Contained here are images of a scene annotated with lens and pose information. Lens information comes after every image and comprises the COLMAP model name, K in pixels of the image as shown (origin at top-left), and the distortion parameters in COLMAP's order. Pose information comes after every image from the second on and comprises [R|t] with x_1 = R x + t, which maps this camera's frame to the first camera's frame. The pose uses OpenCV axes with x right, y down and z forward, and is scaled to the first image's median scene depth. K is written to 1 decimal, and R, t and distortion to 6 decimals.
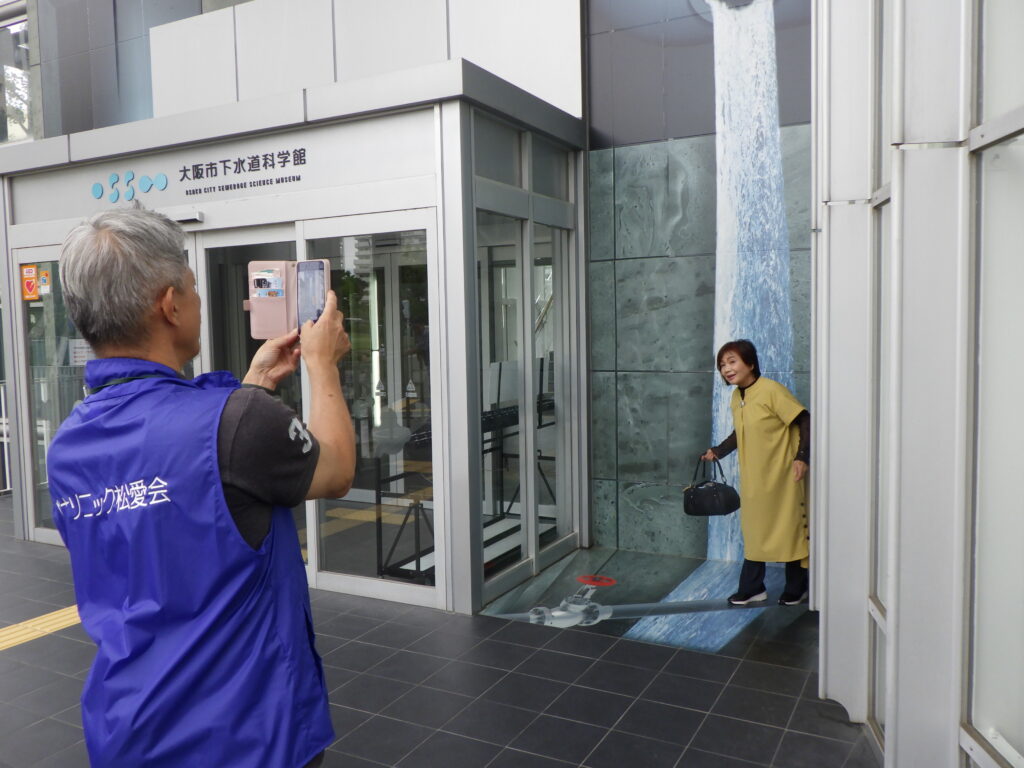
lens RADIAL K [[827.4, 0, 512.0], [0, 827.4, 384.0], [0, 0, 1]] dist [-0.016875, 0.001729]
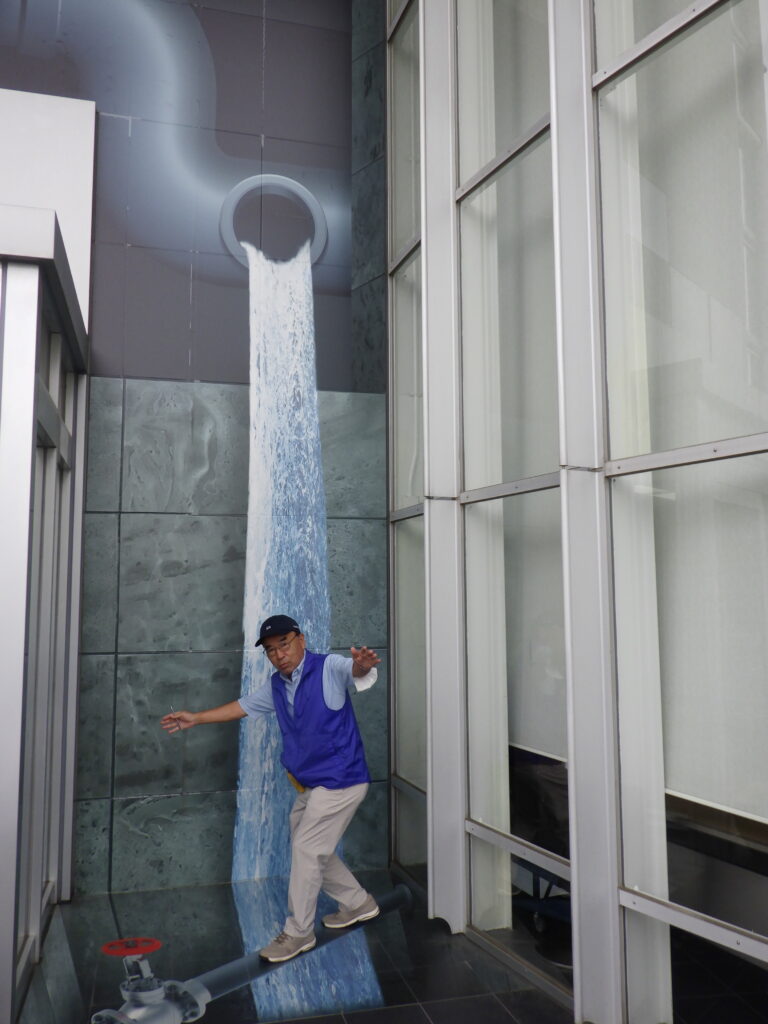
lens RADIAL K [[827.4, 0, 384.0], [0, 827.4, 512.0], [0, 0, 1]] dist [-0.016875, 0.001729]
pose [[0.729189, 0.086444, 0.678831, -0.244527], [0.037475, 0.985456, -0.165746, -0.008876], [-0.683286, 0.146299, 0.715344, 0.263610]]
